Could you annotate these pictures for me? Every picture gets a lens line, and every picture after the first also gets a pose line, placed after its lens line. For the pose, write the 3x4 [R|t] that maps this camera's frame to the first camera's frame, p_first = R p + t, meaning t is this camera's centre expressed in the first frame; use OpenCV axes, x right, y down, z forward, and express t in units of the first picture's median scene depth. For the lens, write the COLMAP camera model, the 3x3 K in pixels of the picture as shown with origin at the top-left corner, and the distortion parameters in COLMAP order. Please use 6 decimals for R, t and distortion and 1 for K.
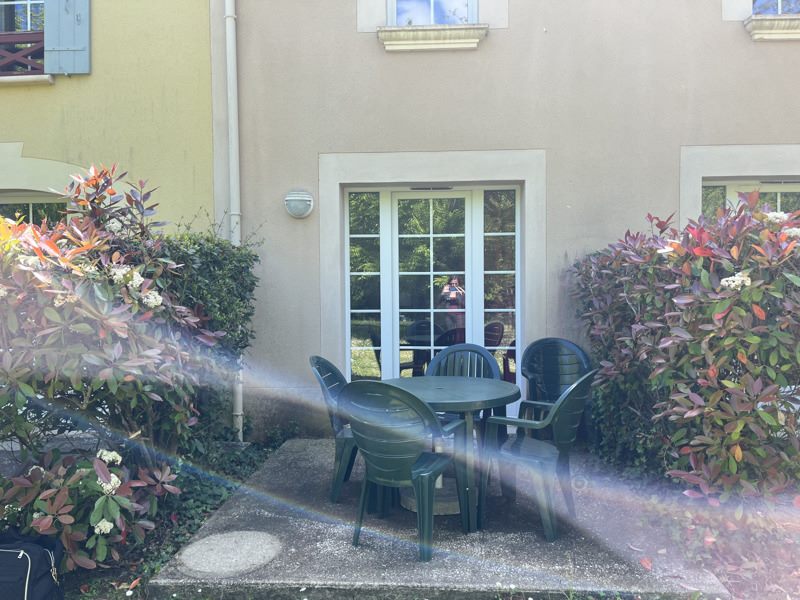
lens RADIAL K [[607.4, 0, 400.0], [0, 607.4, 300.0], [0, 0, 1]] dist [0.061096, -0.080787]
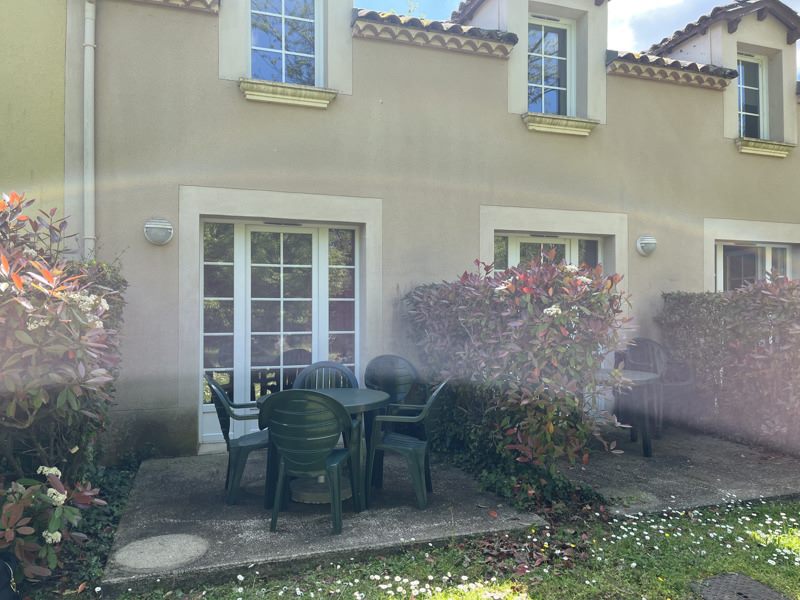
lens RADIAL K [[607.4, 0, 400.0], [0, 607.4, 300.0], [0, 0, 1]] dist [0.061096, -0.080787]
pose [[0.928146, 0.013271, 0.371980, -0.270250], [0.001173, 0.999255, -0.038576, 0.000108], [-0.372215, 0.036240, 0.927439, -0.187876]]
